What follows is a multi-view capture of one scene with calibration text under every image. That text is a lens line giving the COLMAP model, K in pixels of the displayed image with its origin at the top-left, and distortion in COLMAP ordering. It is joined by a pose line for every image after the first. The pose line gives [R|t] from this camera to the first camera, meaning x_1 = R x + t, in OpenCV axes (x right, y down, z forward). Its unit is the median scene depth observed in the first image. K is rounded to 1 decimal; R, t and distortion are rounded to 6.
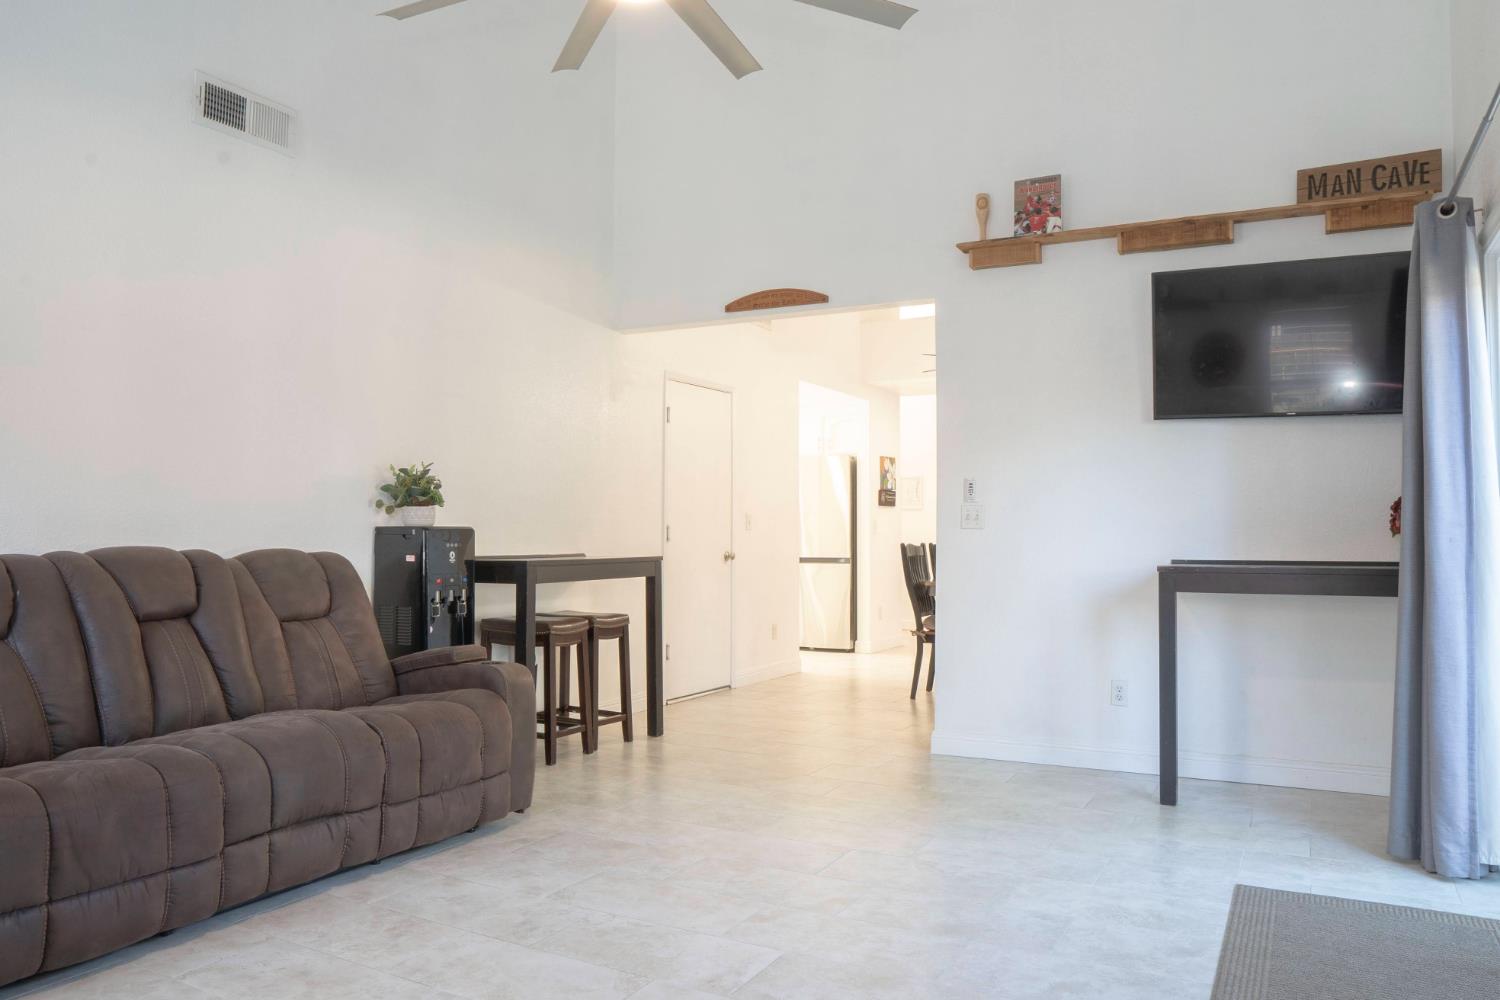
lens RADIAL K [[1057.4, 0, 746.2], [0, 1057.4, 494.2], [0, 0, 1]] dist [-0.115331, 0.080538]
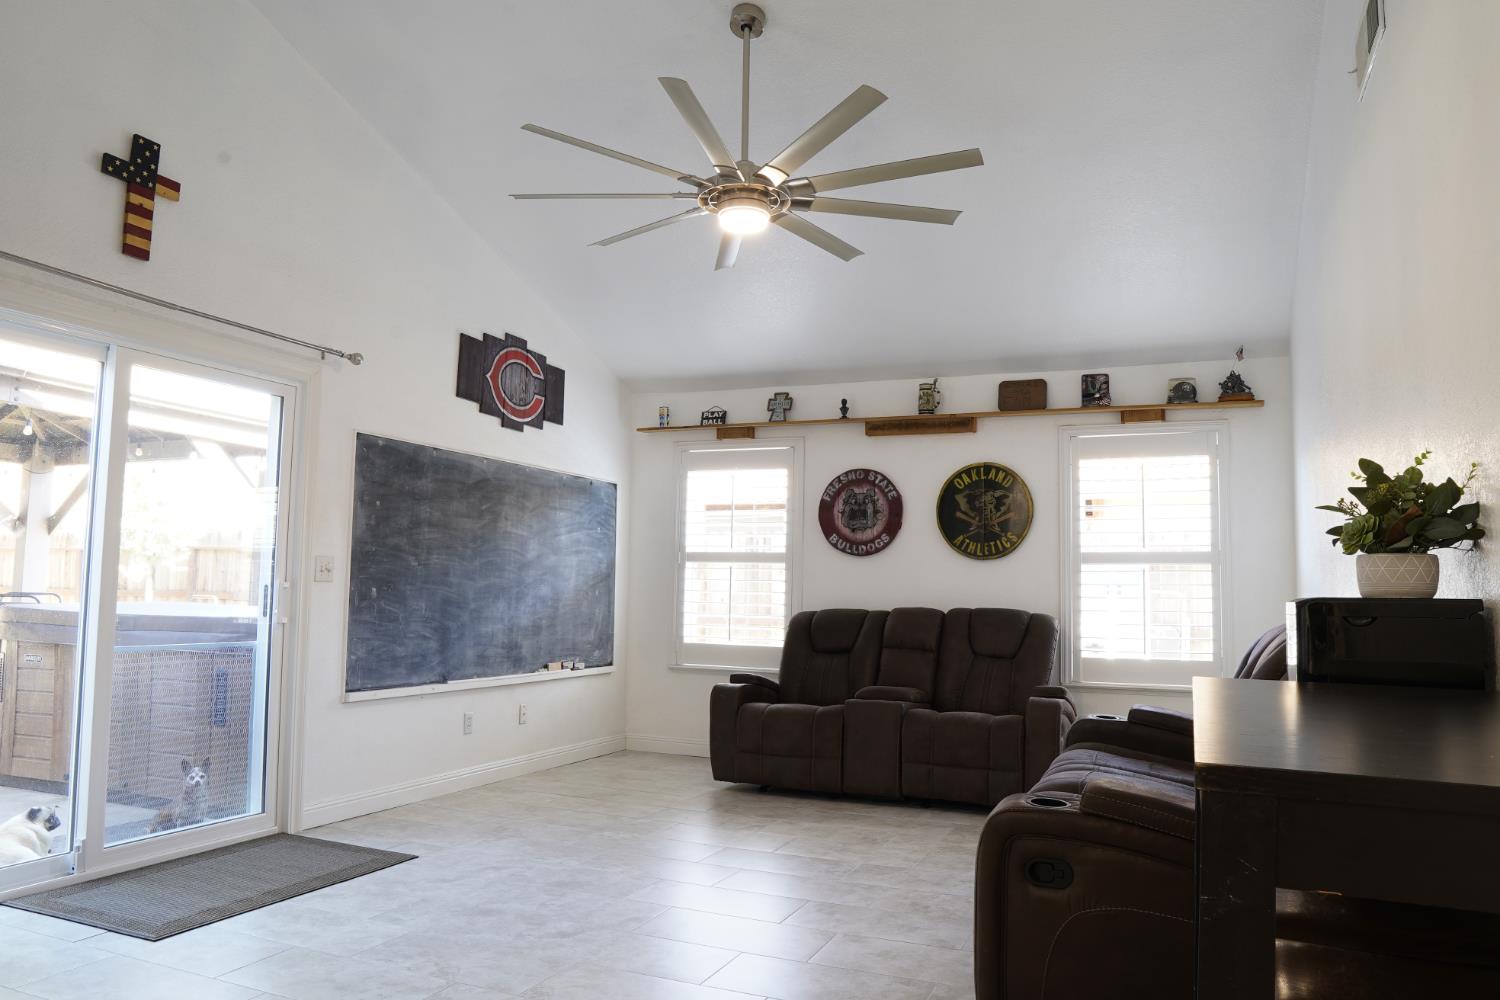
lens RADIAL K [[1057.4, 0, 746.2], [0, 1057.4, 494.2], [0, 0, 1]] dist [-0.115331, 0.080538]
pose [[-0.995260, -0.030551, -0.092324, 0.016959], [-0.018672, 0.991741, -0.126891, 0.075319], [0.095438, -0.124566, -0.987611, 2.255982]]
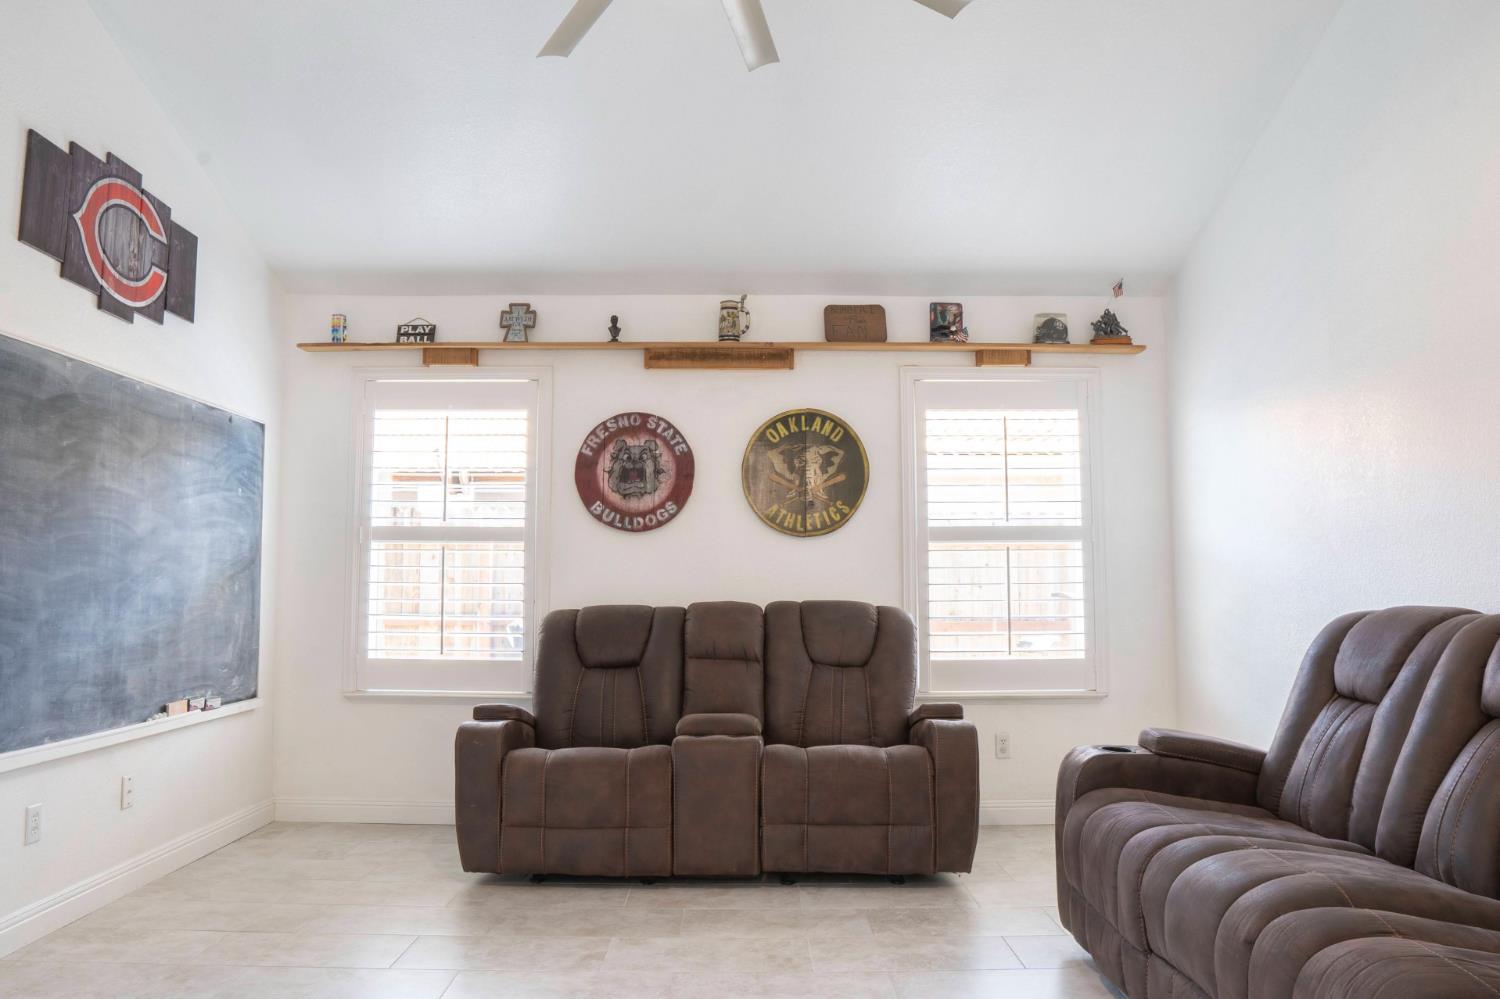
lens RADIAL K [[1088.2, 0, 746.3], [0, 1088.2, 493.0], [0, 0, 1]] dist [-0.115606, 0.089299]
pose [[-0.875148, -0.044503, -0.481804, 0.230083], [0.014023, 0.993010, -0.117193, 0.055470], [0.483651, -0.109317, -0.868407, 1.582284]]
